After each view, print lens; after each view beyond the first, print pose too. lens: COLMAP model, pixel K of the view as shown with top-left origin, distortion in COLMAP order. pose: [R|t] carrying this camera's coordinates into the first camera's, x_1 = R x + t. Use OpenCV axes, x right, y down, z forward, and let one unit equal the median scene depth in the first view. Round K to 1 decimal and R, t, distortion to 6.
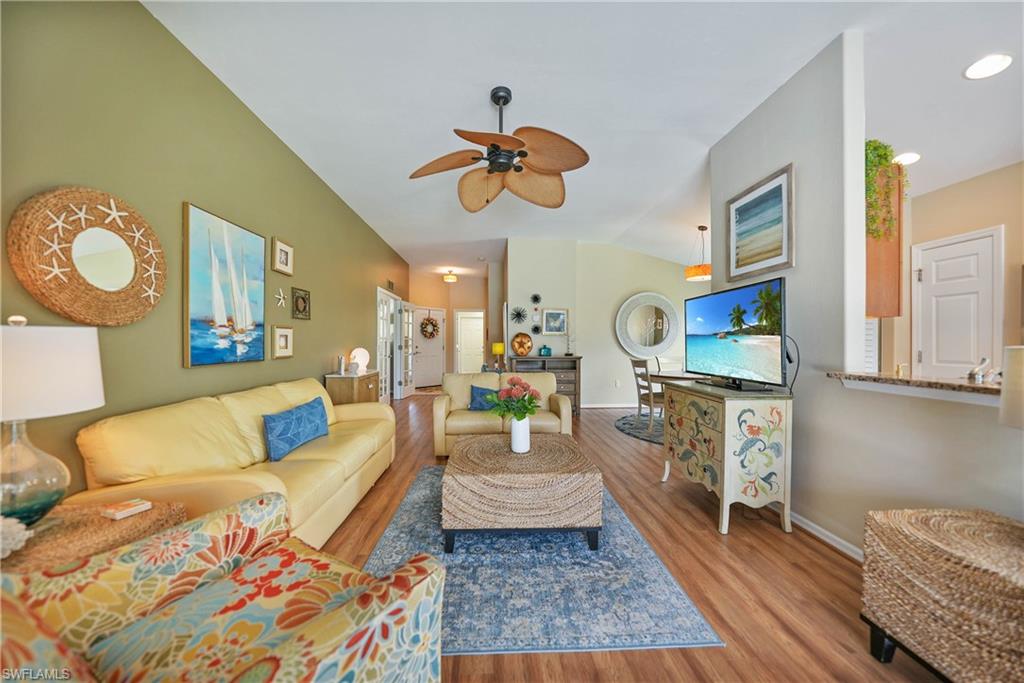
lens RADIAL K [[358.3, 0, 506.8], [0, 358.3, 345.4], [0, 0, 1]] dist [-0.025081, 0.006201]
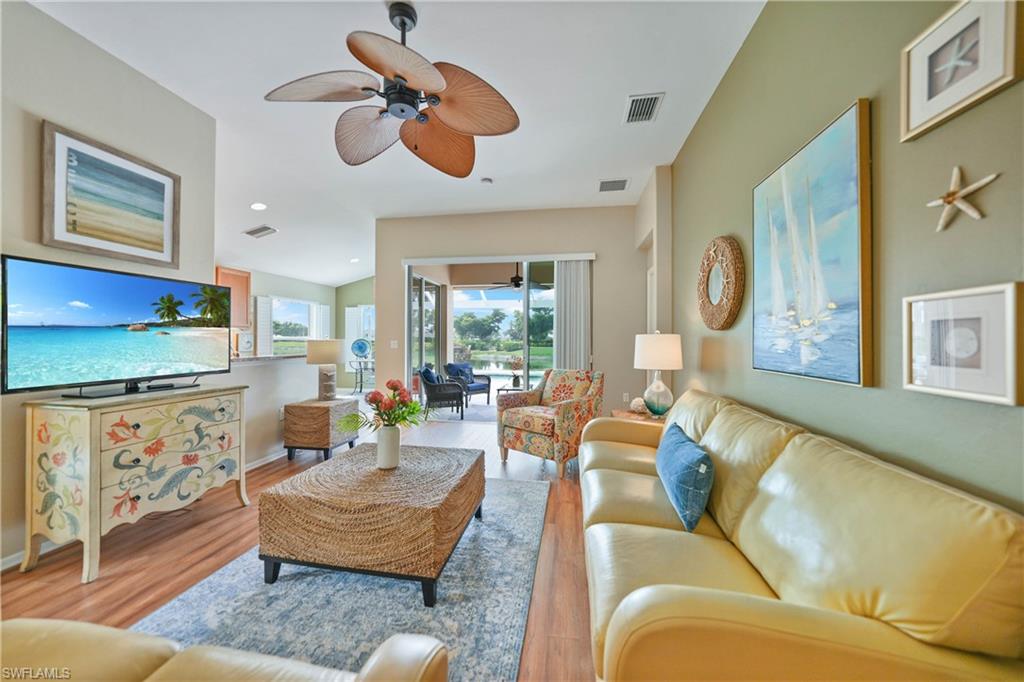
lens RADIAL K [[358.3, 0, 511.7], [0, 358.3, 343.7], [0, 0, 1]] dist [-0.025081, 0.006201]
pose [[-0.973824, -0.015373, 0.226783, -0.446620], [-0.010229, 0.999663, 0.023843, -0.016932], [-0.227074, 0.020899, -0.973653, 1.802496]]
